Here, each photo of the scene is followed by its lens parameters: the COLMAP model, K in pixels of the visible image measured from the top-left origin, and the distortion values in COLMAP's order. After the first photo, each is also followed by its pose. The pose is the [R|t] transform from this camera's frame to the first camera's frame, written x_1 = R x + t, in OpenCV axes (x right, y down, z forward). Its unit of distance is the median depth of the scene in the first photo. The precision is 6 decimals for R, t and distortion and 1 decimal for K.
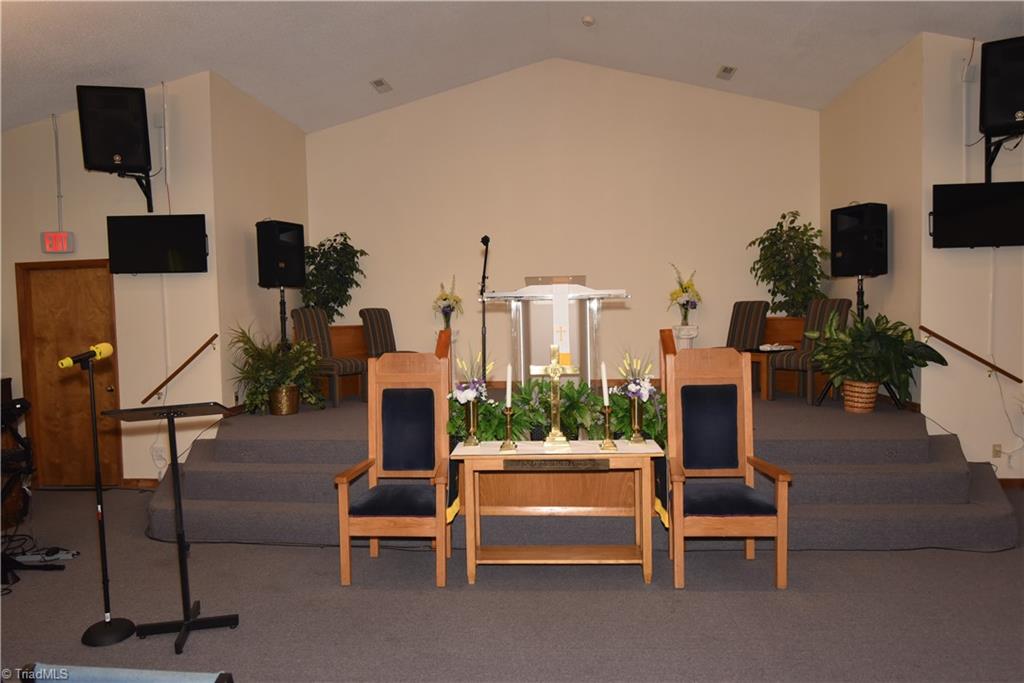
lens RADIAL K [[733.6, 0, 512.0], [0, 733.6, 341.5], [0, 0, 1]] dist [-0.000348, -0.000341]
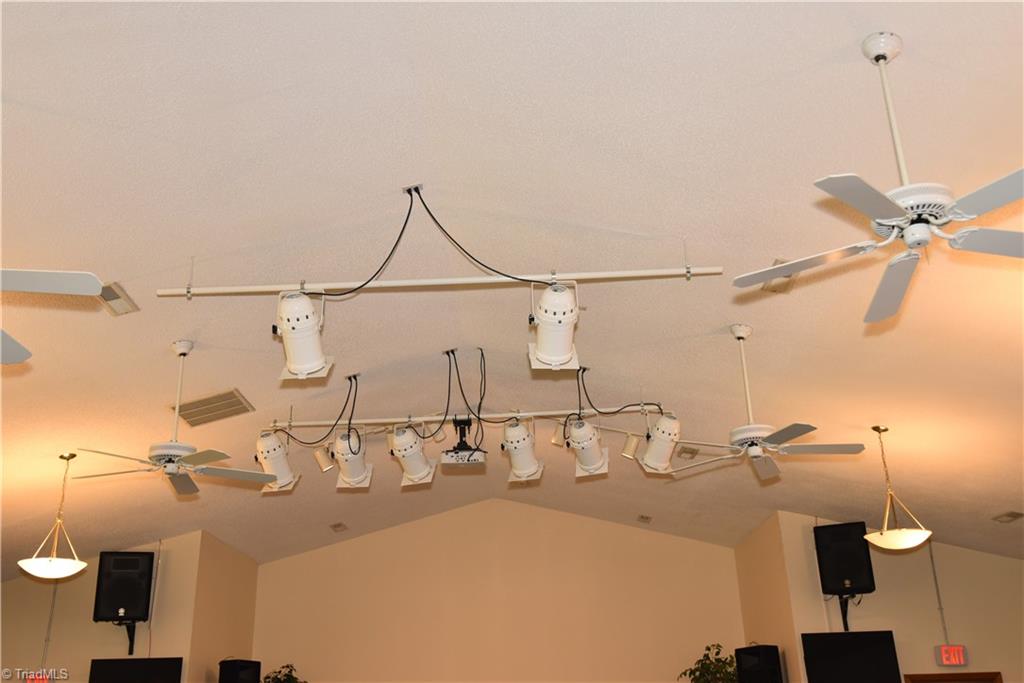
lens RADIAL K [[967.6, 0, 512.0], [0, 967.6, 341.5], [0, 0, 1]] dist [0.014130, 0.016168]
pose [[0.998008, 0.017989, 0.060470, -0.011296], [0.008719, 0.909966, -0.414592, 0.007396], [-0.062484, 0.414293, 0.907996, -0.531325]]
